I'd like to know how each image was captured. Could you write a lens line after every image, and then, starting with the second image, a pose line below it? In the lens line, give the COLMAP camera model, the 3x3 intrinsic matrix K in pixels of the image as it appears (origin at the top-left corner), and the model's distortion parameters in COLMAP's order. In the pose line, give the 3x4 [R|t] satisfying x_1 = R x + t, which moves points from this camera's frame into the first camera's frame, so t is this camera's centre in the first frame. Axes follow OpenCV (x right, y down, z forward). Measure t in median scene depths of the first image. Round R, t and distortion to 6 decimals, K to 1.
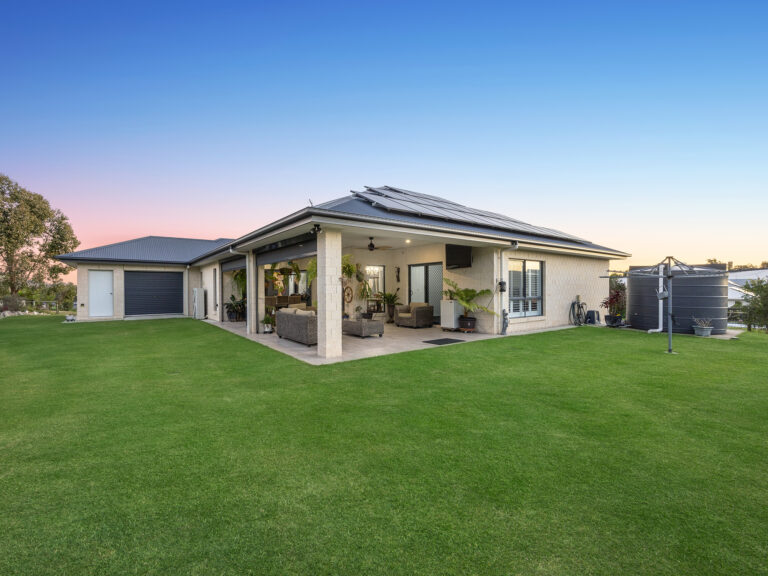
lens RADIAL K [[347.0, 0, 382.1], [0, 347.0, 289.8], [0, 0, 1]] dist [-0.000335, -0.000210]
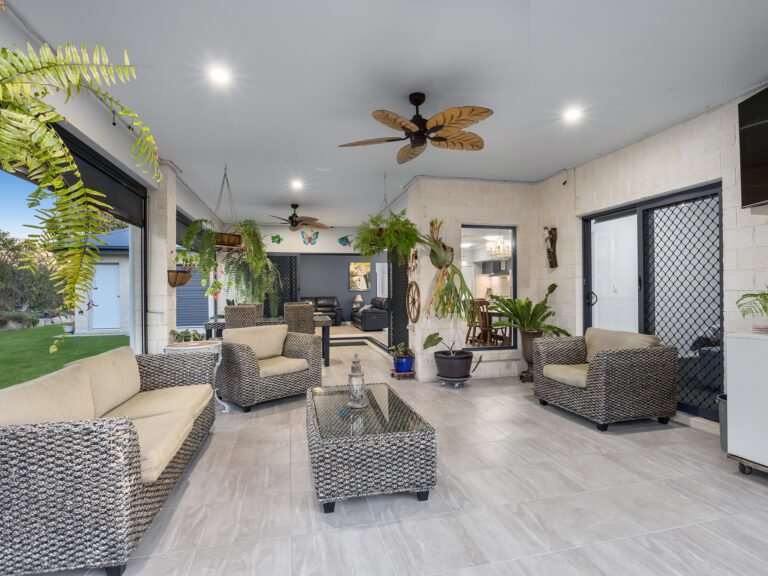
lens RADIAL K [[402.3, 0, 388.2], [0, 402.3, 288.7], [0, 0, 1]] dist [-0.015082, -0.000138]
pose [[0.917332, -0.002863, -0.398113, 0.060201], [-0.000397, 0.999967, -0.008104, 0.002600], [0.398123, 0.007592, 0.917301, 0.591318]]
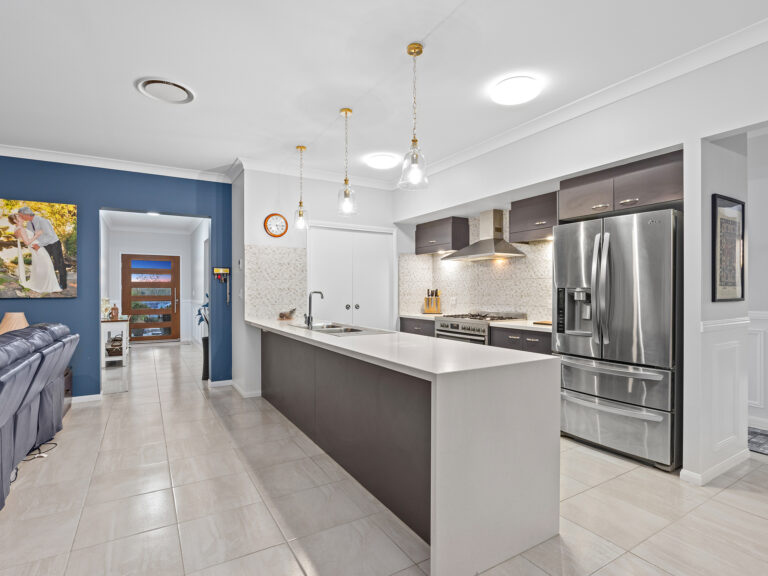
lens RADIAL K [[402.3, 0, 388.2], [0, 402.3, 288.7], [0, 0, 1]] dist [-0.015082, -0.000138]
pose [[0.995679, 0.000907, -0.092859, -0.145194], [-0.001872, 0.999945, -0.010306, -0.005134], [0.092845, 0.010436, 0.995626, 1.321177]]
